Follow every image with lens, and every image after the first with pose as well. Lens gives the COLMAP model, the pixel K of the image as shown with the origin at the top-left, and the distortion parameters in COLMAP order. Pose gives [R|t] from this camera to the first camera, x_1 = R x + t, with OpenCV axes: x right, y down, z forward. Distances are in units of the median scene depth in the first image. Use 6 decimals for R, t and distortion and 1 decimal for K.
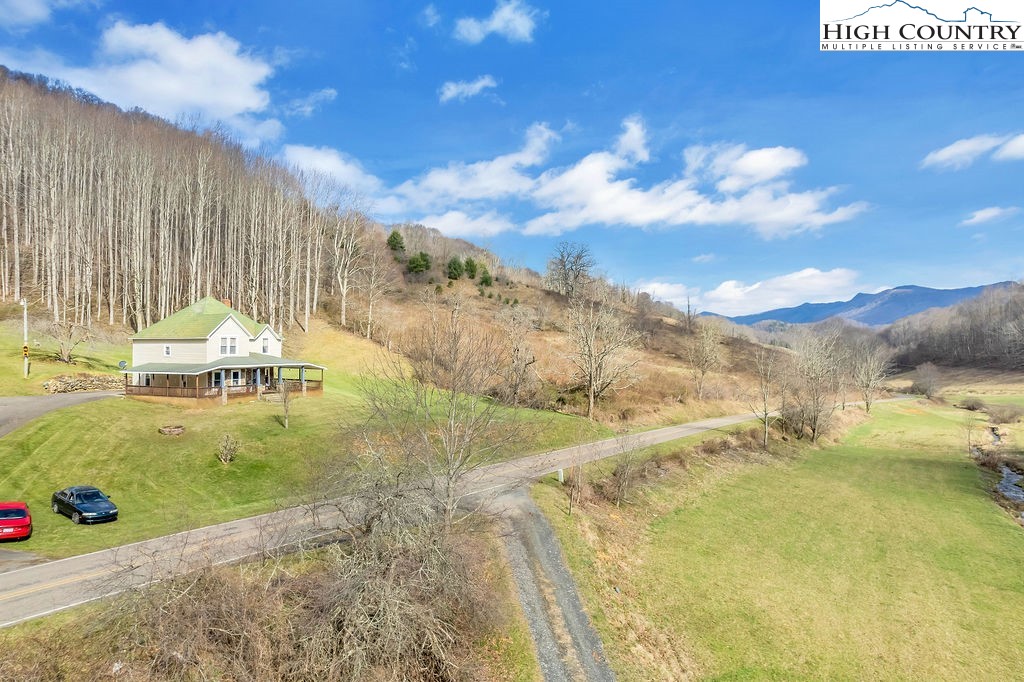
lens RADIAL K [[661.2, 0, 512.2], [0, 661.2, 346.0], [0, 0, 1]] dist [-0.077601, 0.072002]
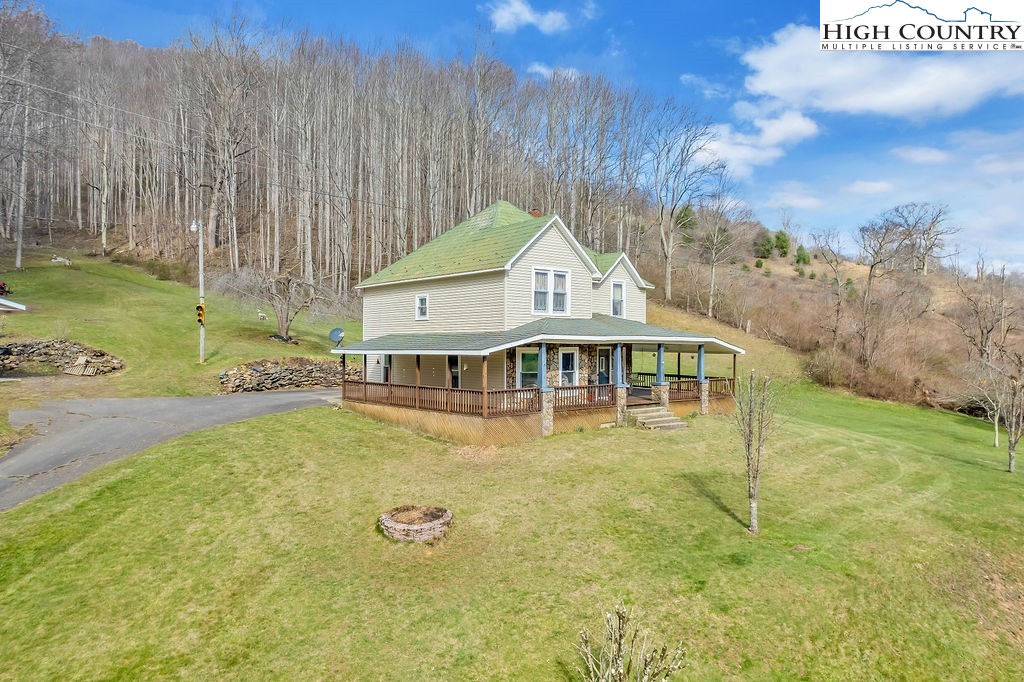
lens RADIAL K [[661.2, 0, 512.2], [0, 661.2, 346.0], [0, 0, 1]] dist [-0.077601, 0.072002]
pose [[0.924849, 0.001686, -0.380331, -0.294820], [-0.001506, 0.999999, 0.000770, 0.034638], [0.380331, -0.000139, 0.924850, 0.595163]]
